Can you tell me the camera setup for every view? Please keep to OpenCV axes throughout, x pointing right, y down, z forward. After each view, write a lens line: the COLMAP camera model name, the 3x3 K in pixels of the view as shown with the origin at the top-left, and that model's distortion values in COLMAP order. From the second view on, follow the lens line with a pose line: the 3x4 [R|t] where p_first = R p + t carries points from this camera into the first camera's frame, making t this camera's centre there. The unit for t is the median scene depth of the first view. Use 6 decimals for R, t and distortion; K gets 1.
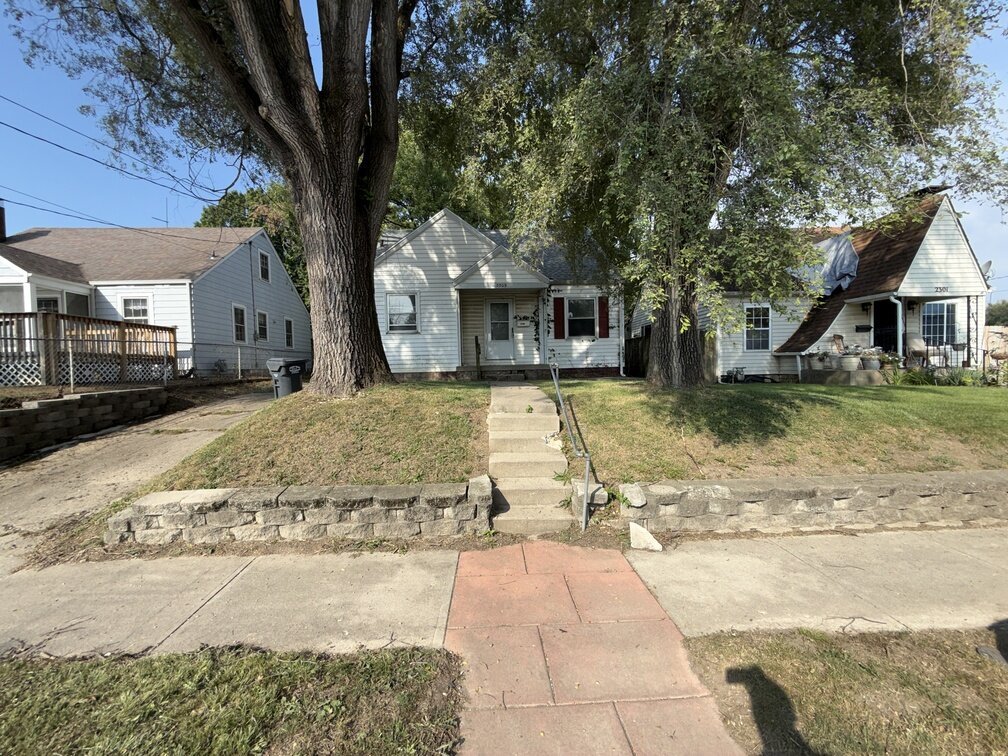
lens RADIAL K [[401.9, 0, 501.9], [0, 401.9, 376.9], [0, 0, 1]] dist [-0.000258, -0.000025]
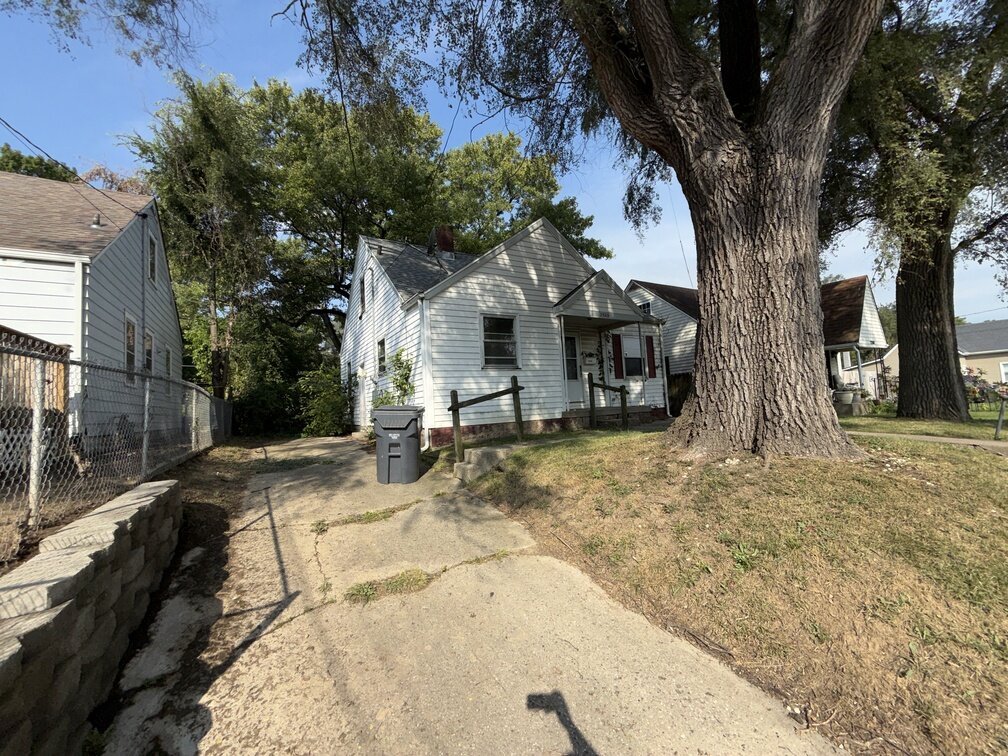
lens RADIAL K [[401.9, 0, 501.9], [0, 401.9, 376.9], [0, 0, 1]] dist [-0.000258, -0.000025]
pose [[0.885318, 0.007416, 0.464927, -0.583718], [0.046616, 0.993420, -0.104612, -0.017081], [-0.462643, 0.114288, 0.879147, 0.357136]]
